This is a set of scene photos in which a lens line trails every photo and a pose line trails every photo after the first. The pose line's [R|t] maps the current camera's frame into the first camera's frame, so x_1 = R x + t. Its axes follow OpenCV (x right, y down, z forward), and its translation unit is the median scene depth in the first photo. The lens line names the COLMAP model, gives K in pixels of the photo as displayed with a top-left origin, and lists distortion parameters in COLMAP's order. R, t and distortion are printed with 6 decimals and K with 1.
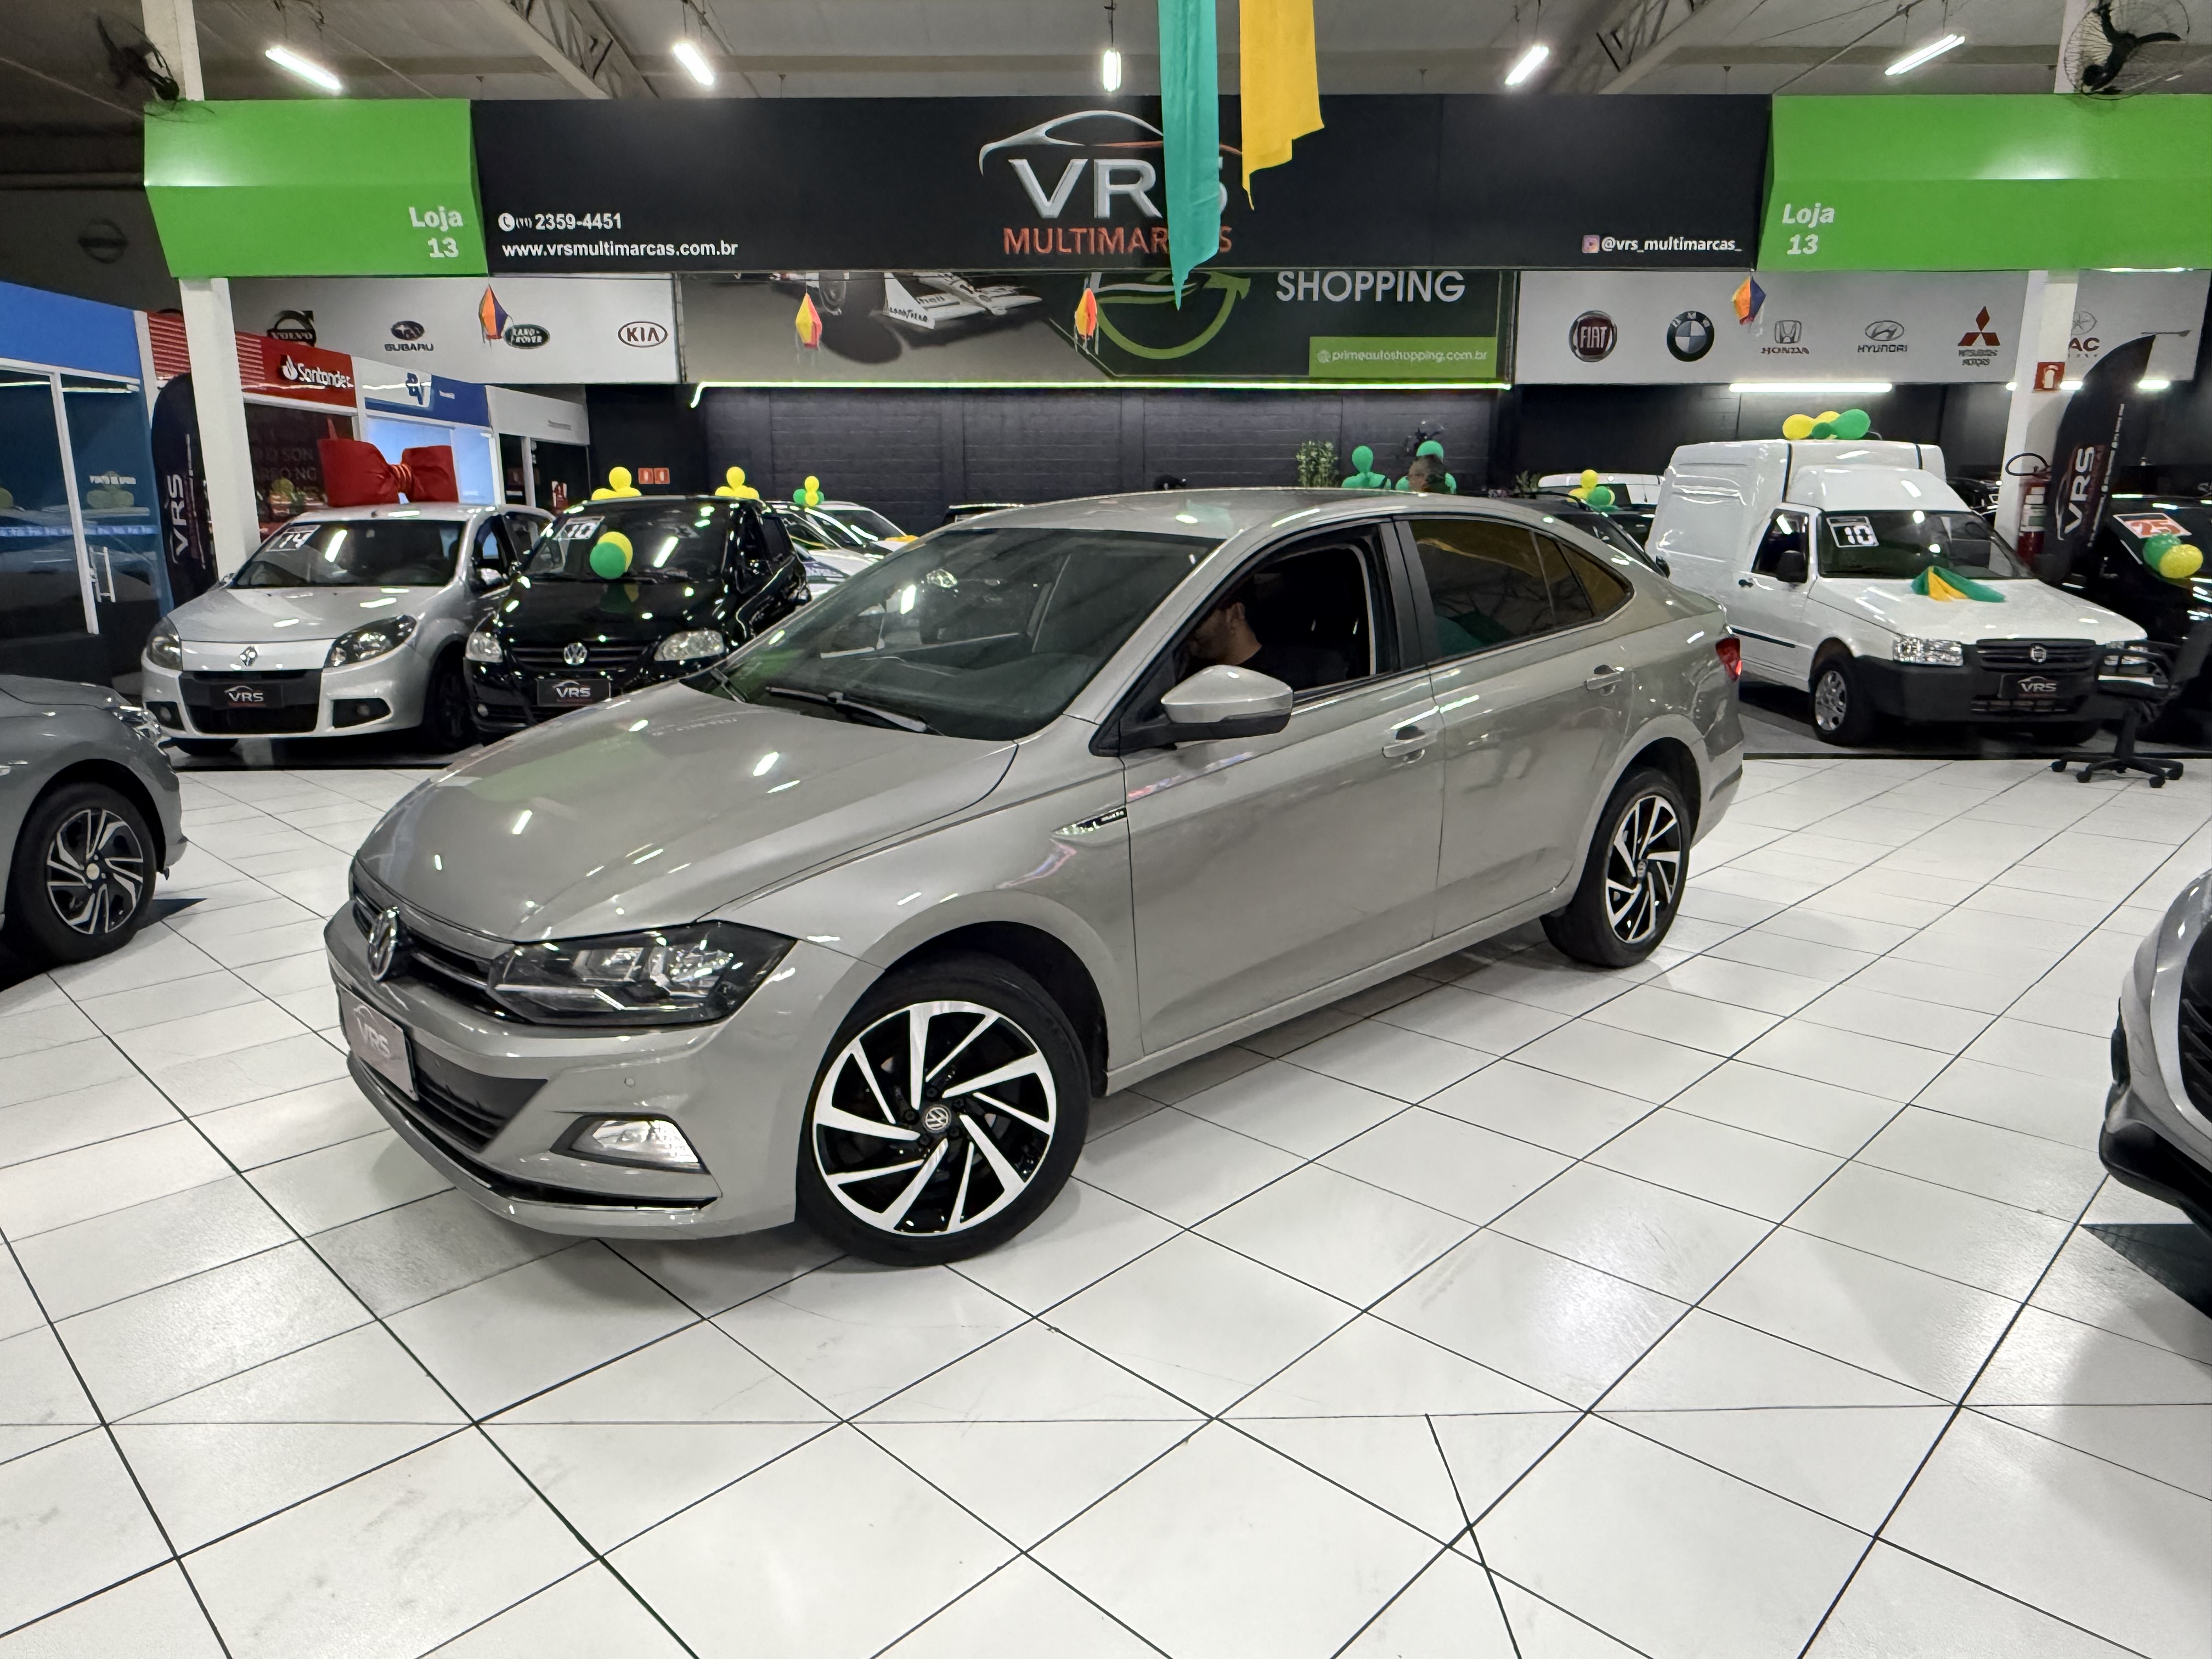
lens RADIAL K [[1425.5, 0, 1077.0], [0, 1425.5, 834.7], [0, 0, 1]] dist [-0.001102, 0.002857]
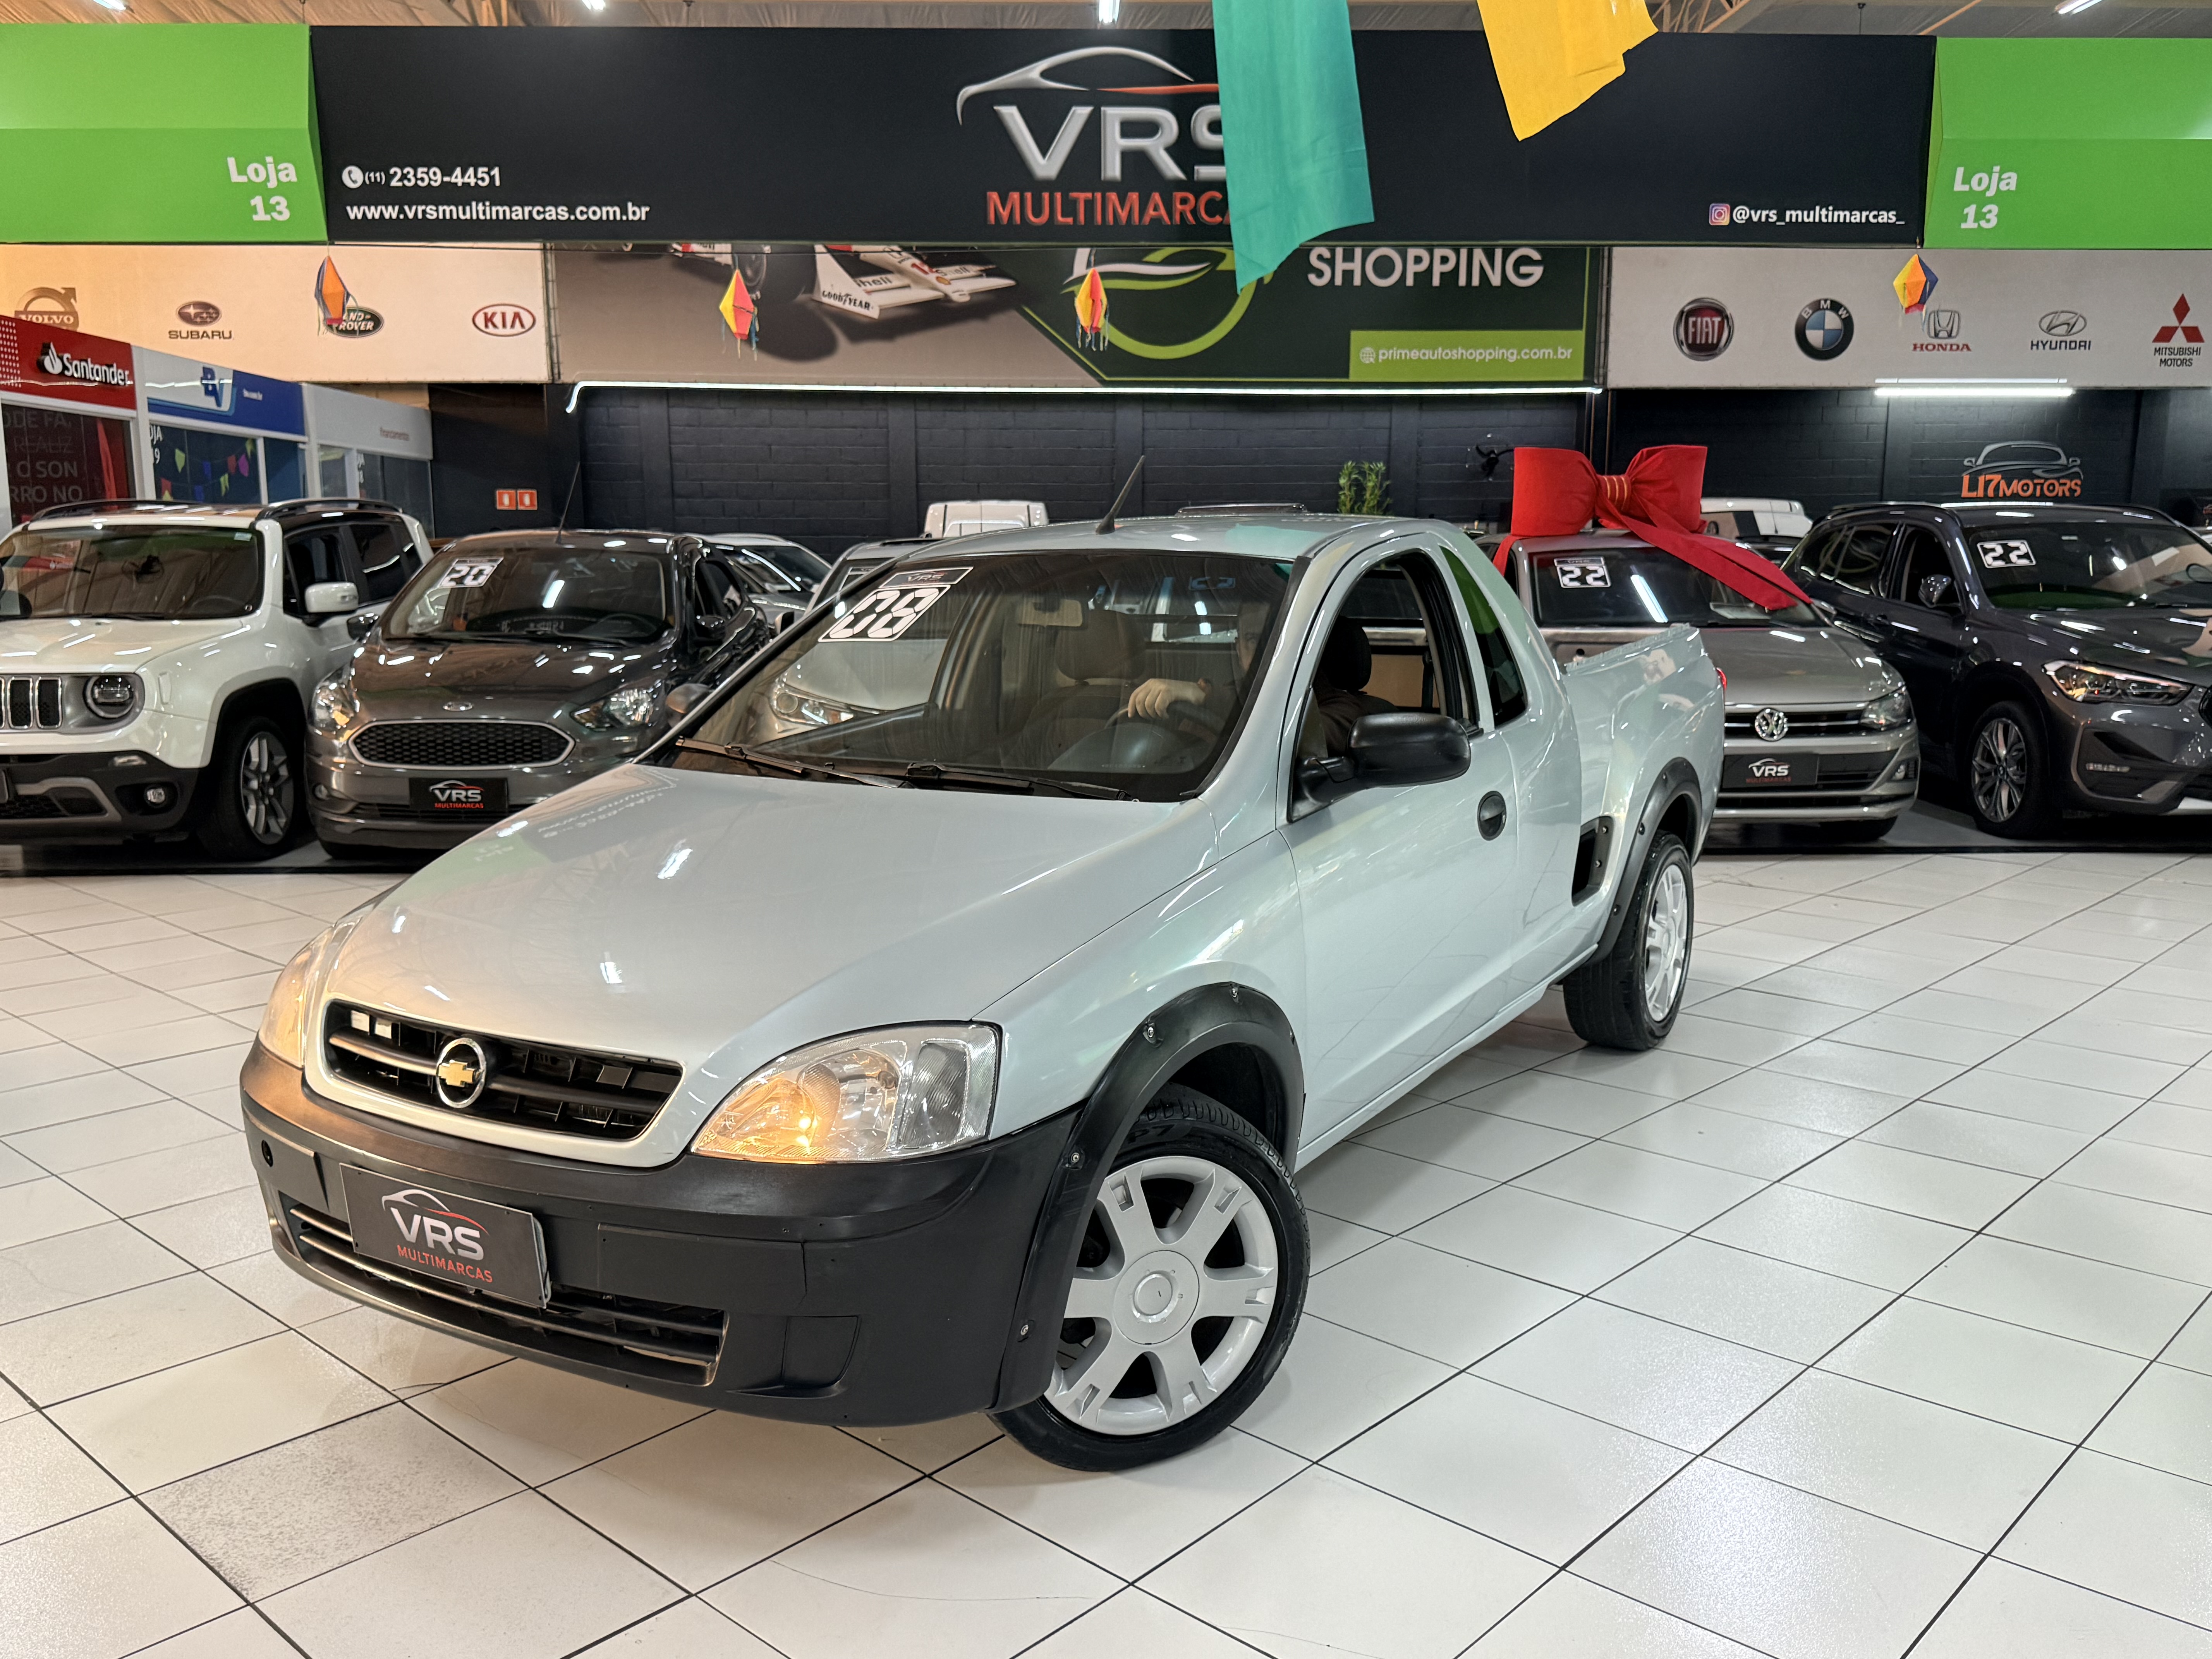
lens RADIAL K [[1821.4, 0, 1102.2], [0, 1821.4, 838.4], [0, 0, 1]] dist [0.073350, -0.120487]
pose [[0.999492, -0.003824, 0.031632, -0.013179], [0.005882, 0.997852, -0.065239, 0.001354], [-0.031314, 0.065392, 0.997368, -0.000137]]
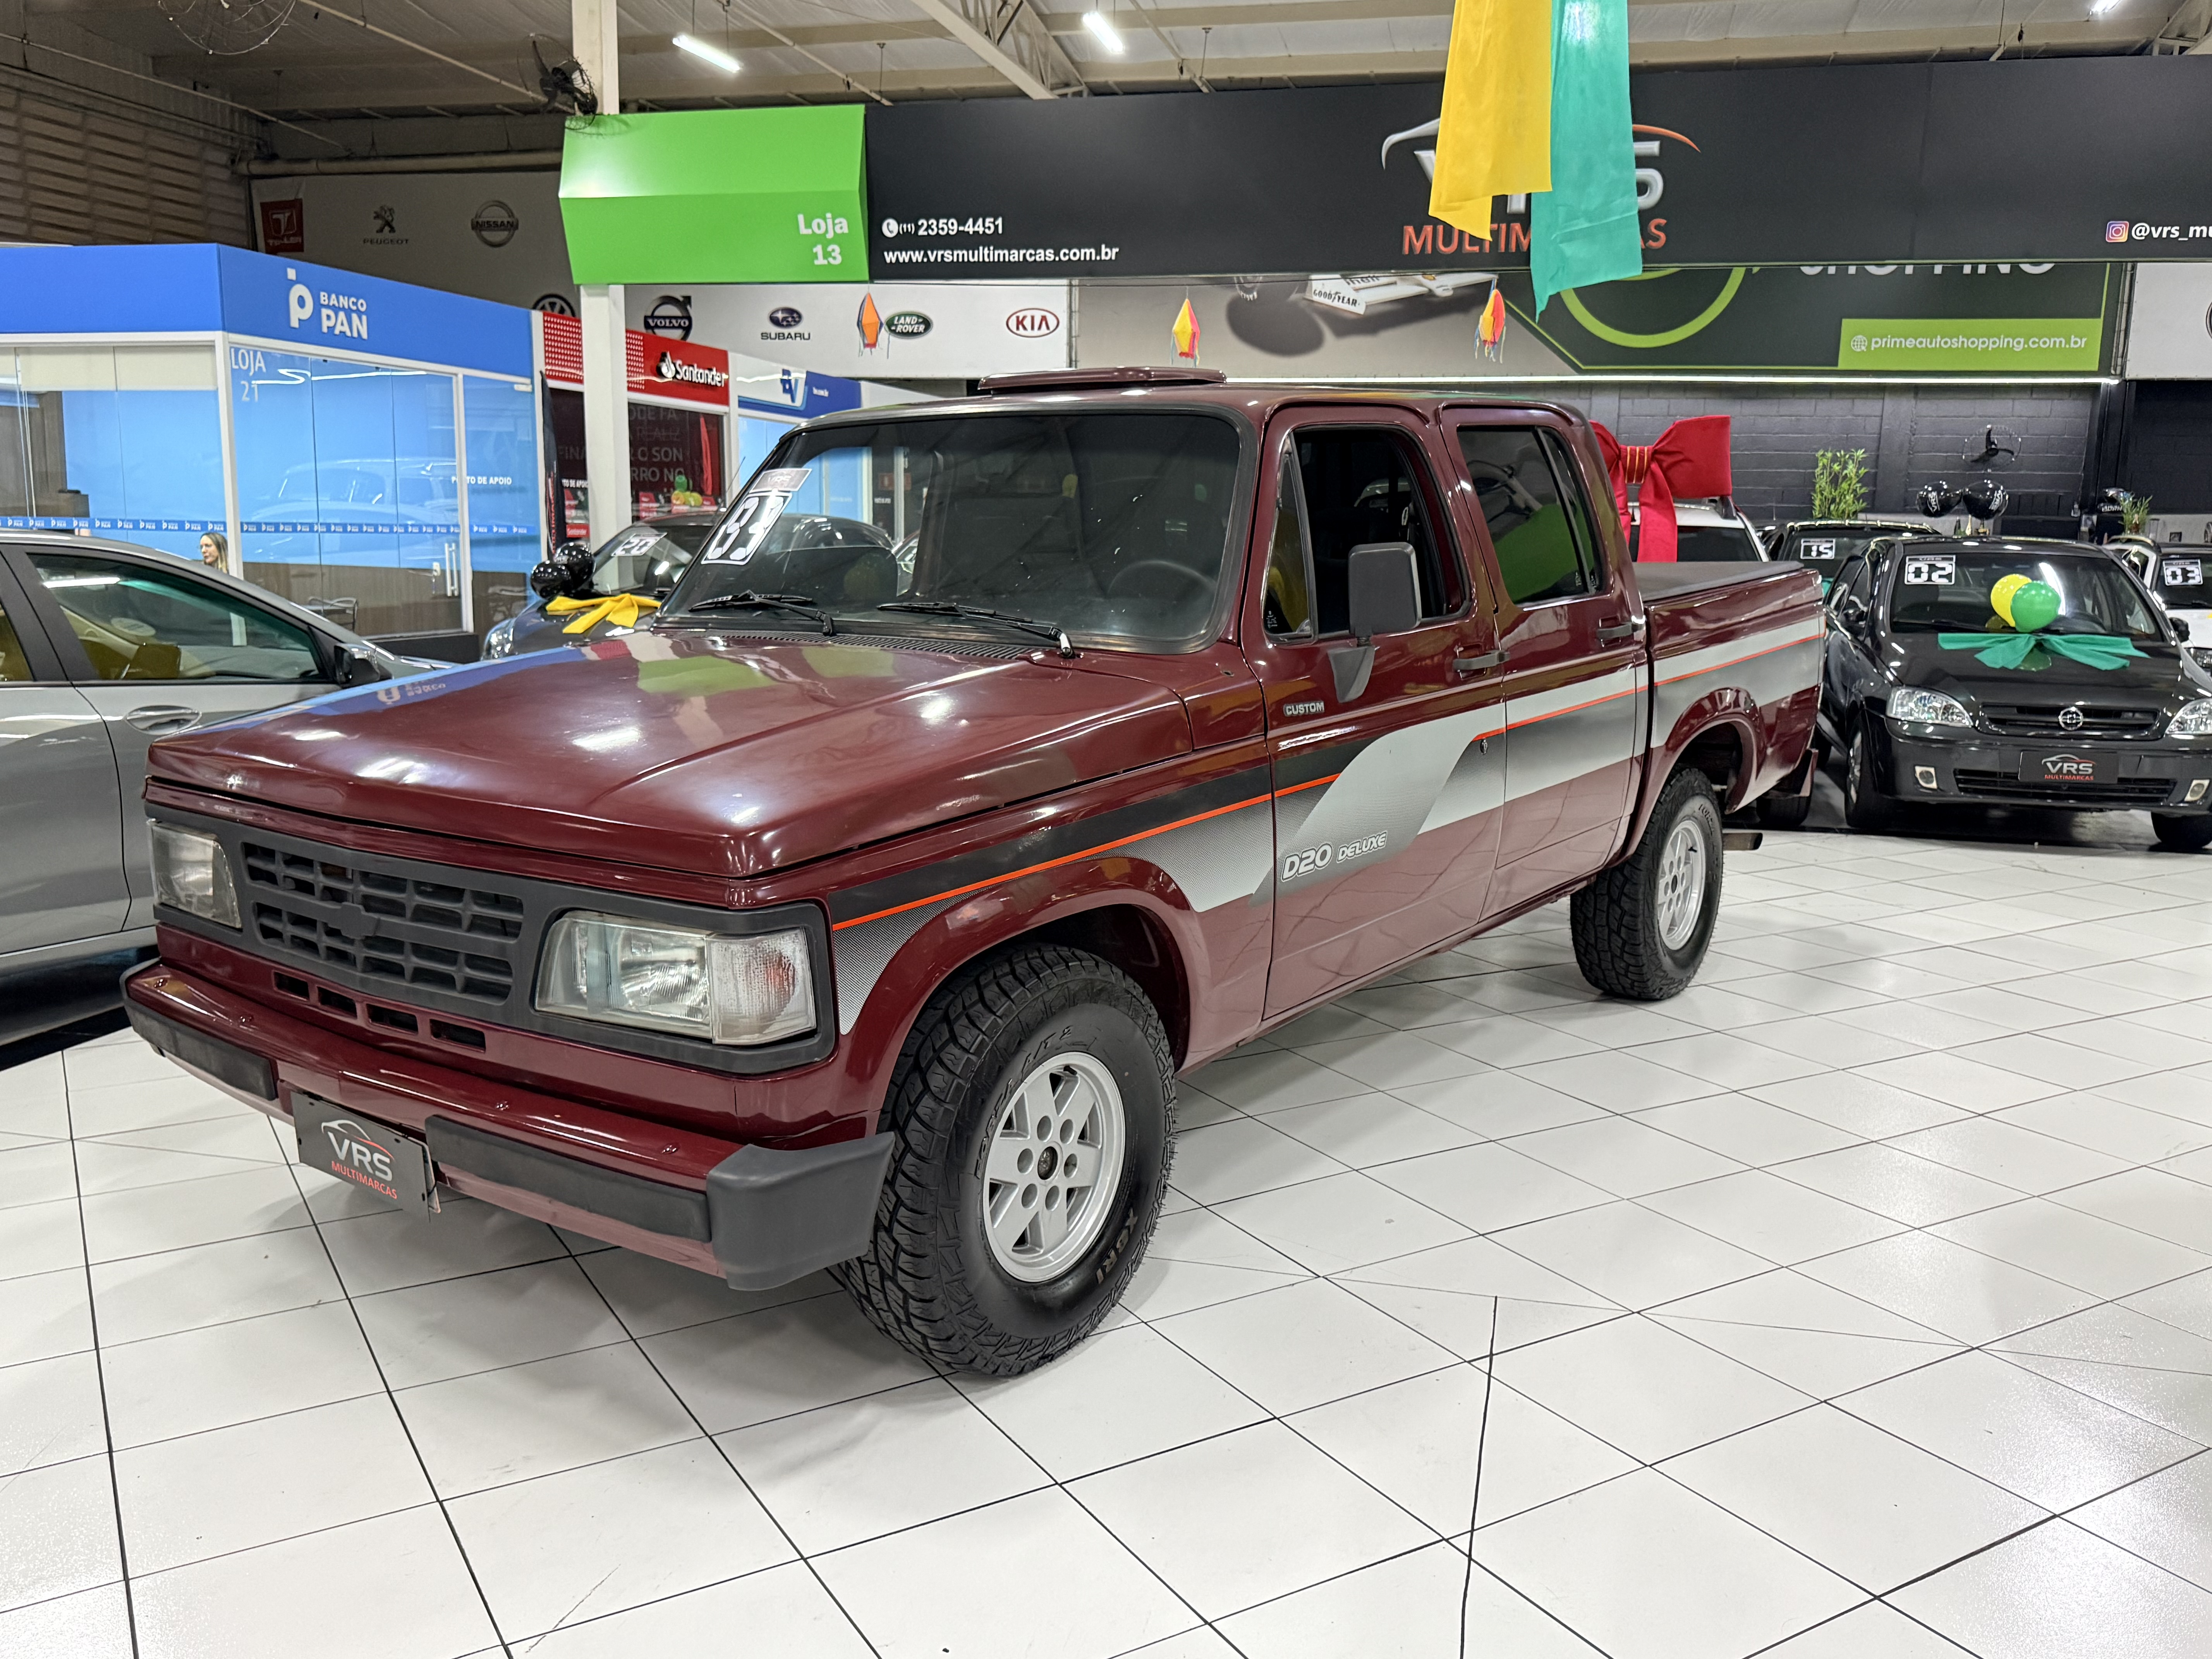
lens RADIAL K [[1801.7, 0, 1120.4], [0, 1801.7, 838.5], [0, 0, 1]] dist [0.137862, -0.207070]
pose [[0.970871, 0.063608, -0.231006, 0.042027], [-0.075484, 0.996222, -0.042932, 0.017182], [0.227403, 0.059119, 0.972005, -0.095326]]
